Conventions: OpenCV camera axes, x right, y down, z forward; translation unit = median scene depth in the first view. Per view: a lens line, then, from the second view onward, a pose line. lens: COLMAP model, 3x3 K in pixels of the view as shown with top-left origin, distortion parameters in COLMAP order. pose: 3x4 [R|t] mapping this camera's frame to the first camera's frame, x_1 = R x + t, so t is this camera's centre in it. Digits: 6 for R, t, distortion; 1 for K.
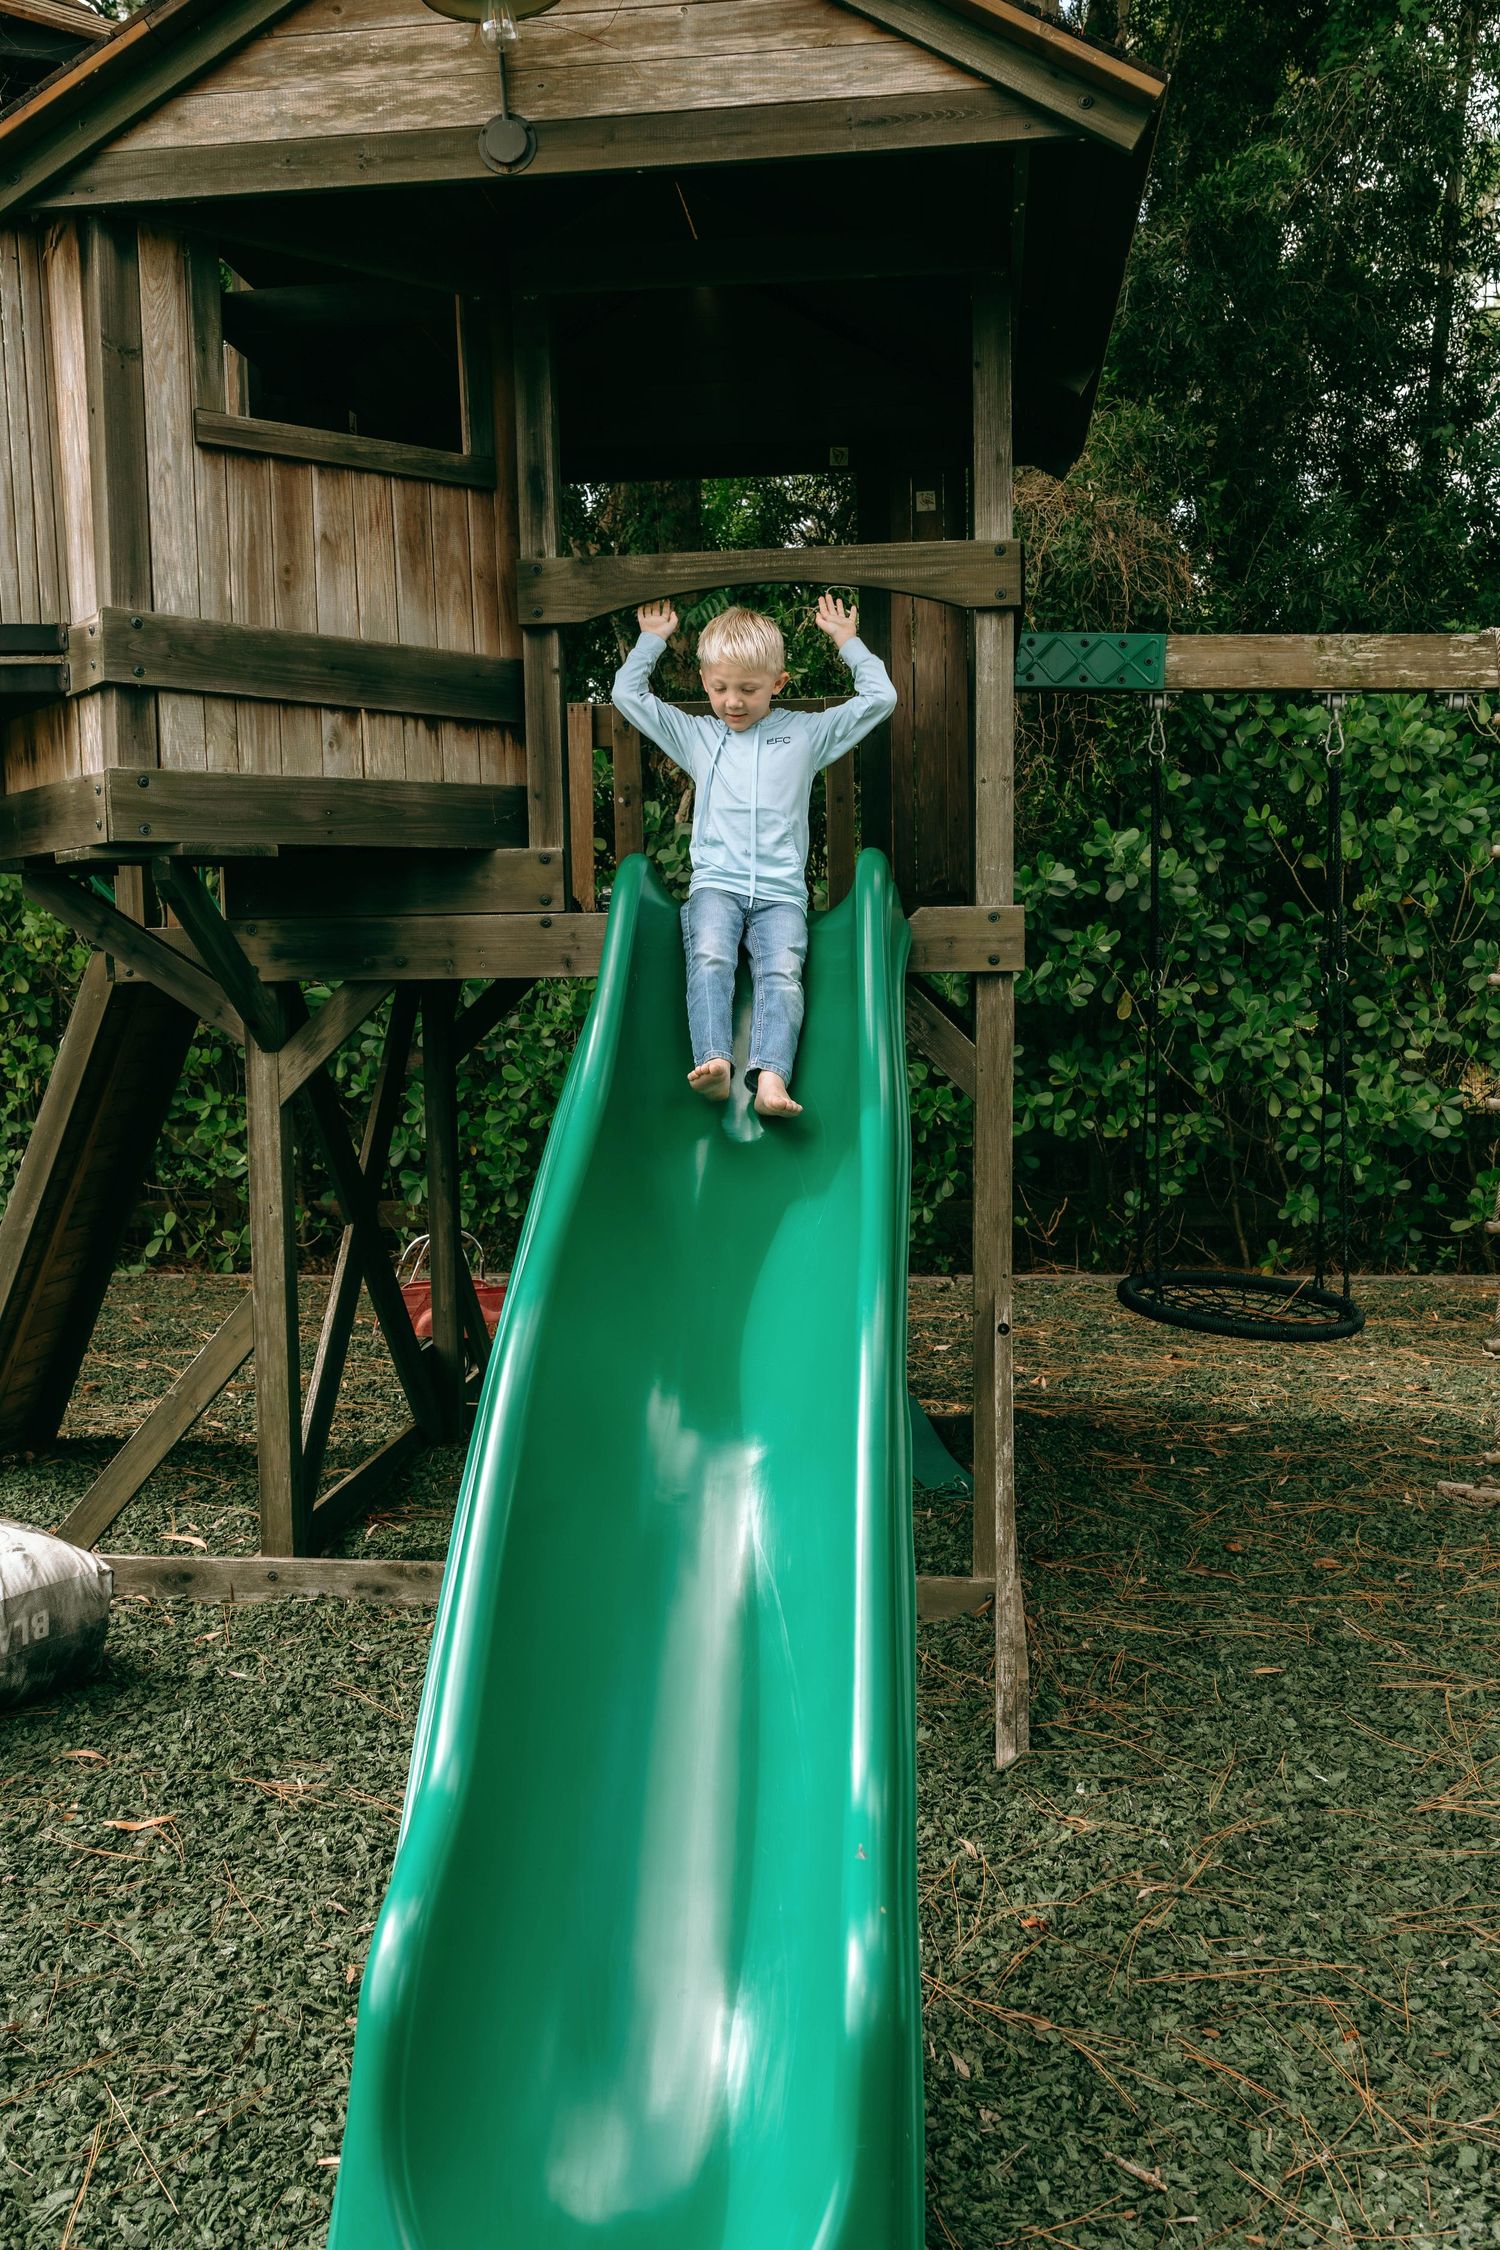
lens RADIAL K [[1798.5, 0, 749.9], [0, 1798.5, 1116.8], [0, 0, 1]] dist [-0.004730, -0.010625]
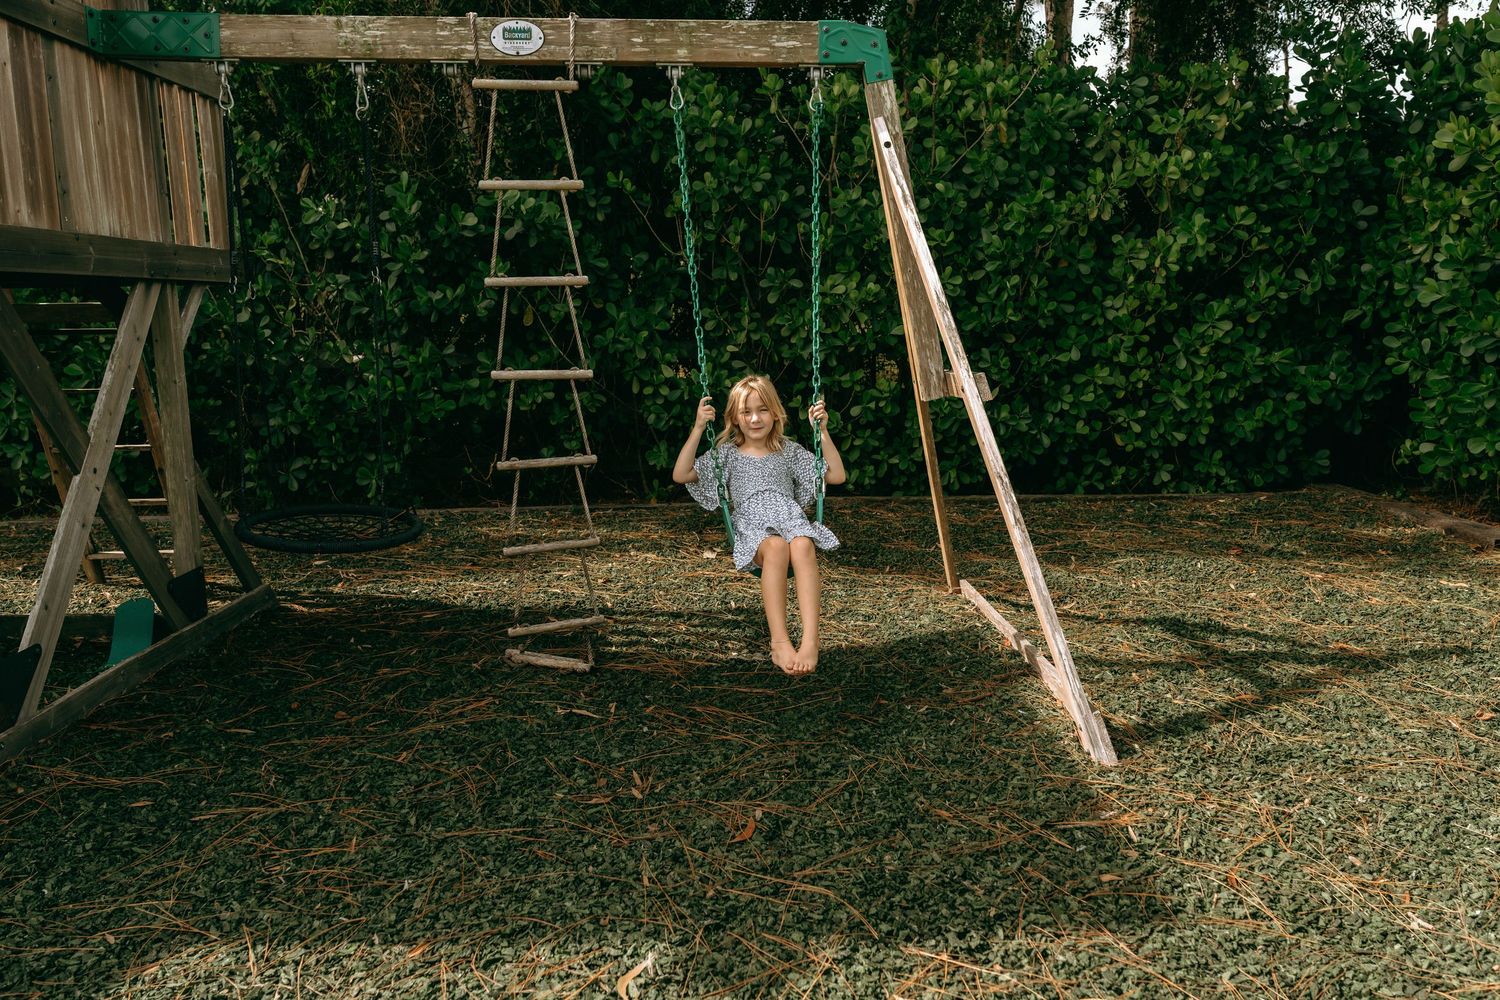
lens RADIAL K [[1199.0, 0, 750.8], [0, 1199.0, 505.4], [0, 0, 1]] dist [-0.004730, -0.010625]
pose [[0.992698, -0.026045, 0.117784, 0.277343], [0.016126, 0.996301, 0.084400, 0.009774], [-0.119547, -0.081885, 0.989446, 0.040598]]
